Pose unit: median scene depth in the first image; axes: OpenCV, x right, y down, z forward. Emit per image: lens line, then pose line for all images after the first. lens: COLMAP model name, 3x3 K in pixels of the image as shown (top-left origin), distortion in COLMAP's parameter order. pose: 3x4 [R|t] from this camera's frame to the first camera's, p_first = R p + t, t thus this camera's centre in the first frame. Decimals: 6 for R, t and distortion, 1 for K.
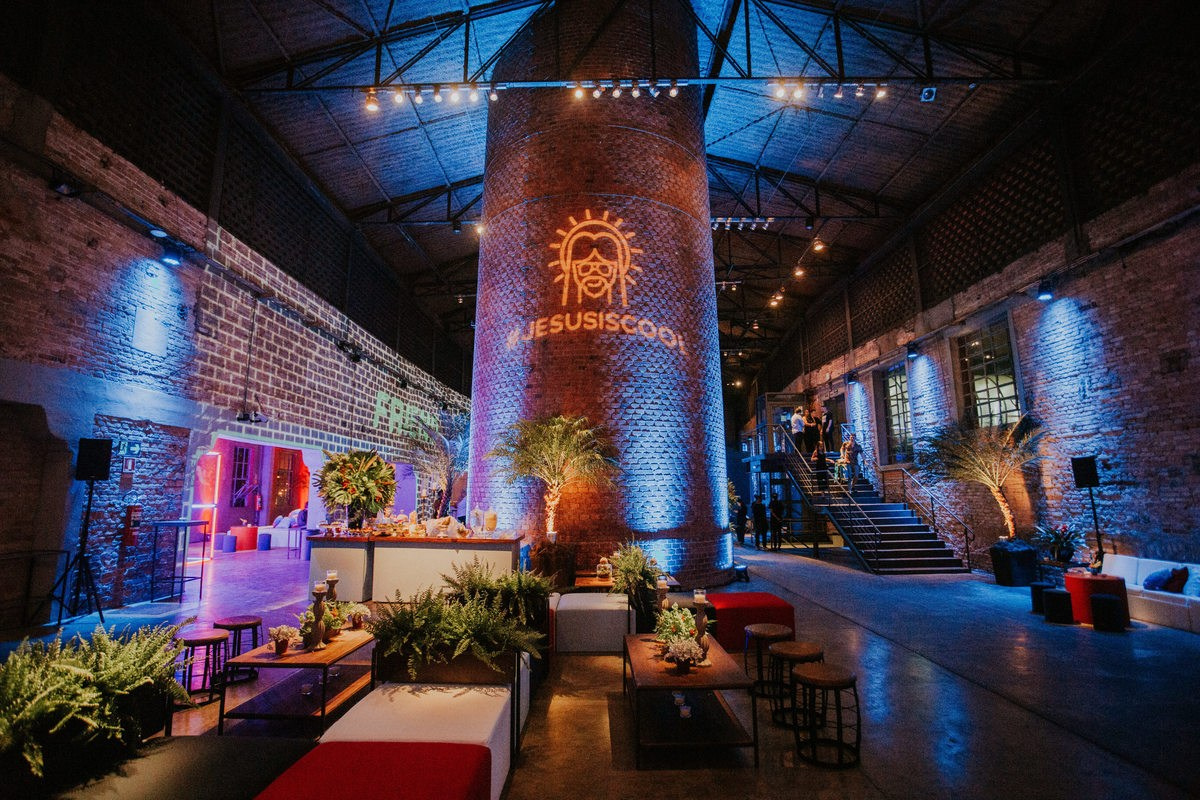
lens RADIAL K [[584.5, 0, 600.0], [0, 584.5, 400.0], [0, 0, 1]] dist [-0.075000, 0.031739]
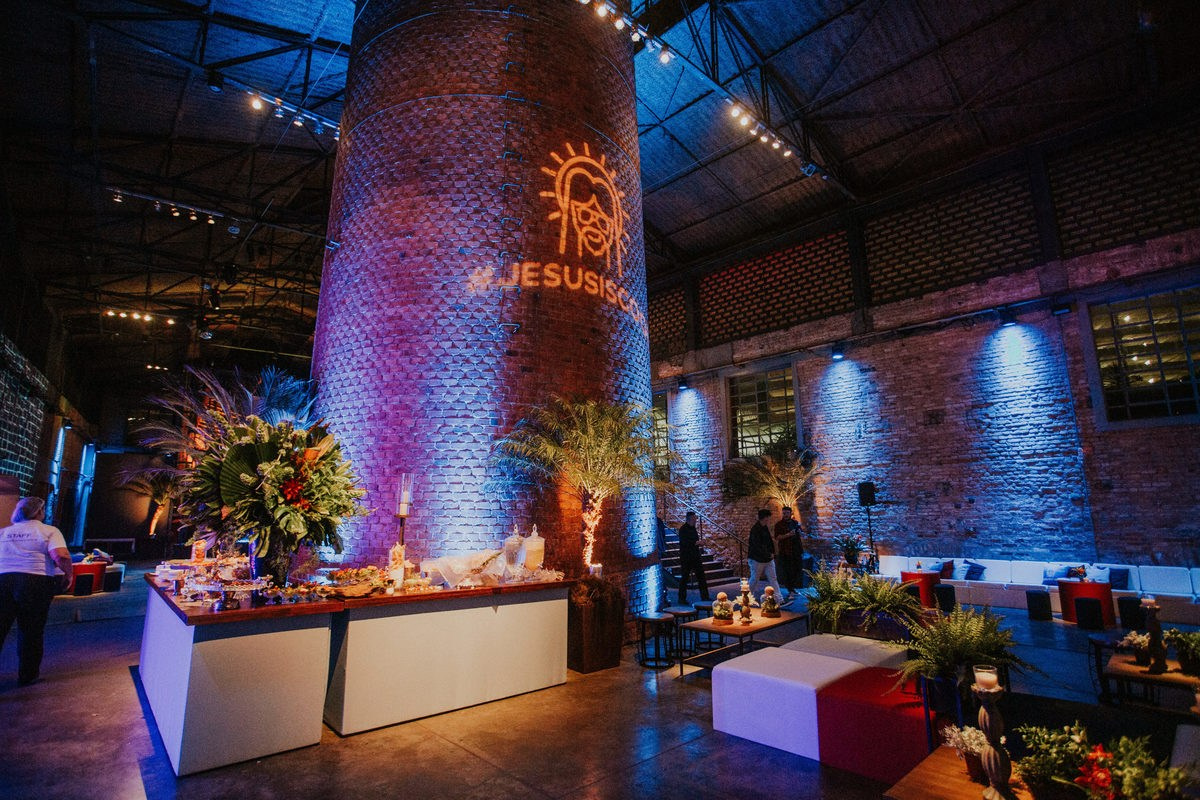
lens RADIAL K [[584.5, 0, 600.0], [0, 584.5, 400.0], [0, 0, 1]] dist [-0.075000, 0.031739]
pose [[0.725734, 0.125893, 0.676359, -0.498929], [-0.101575, 0.991948, -0.075644, 0.071978], [-0.680436, -0.013804, 0.732677, 0.424219]]
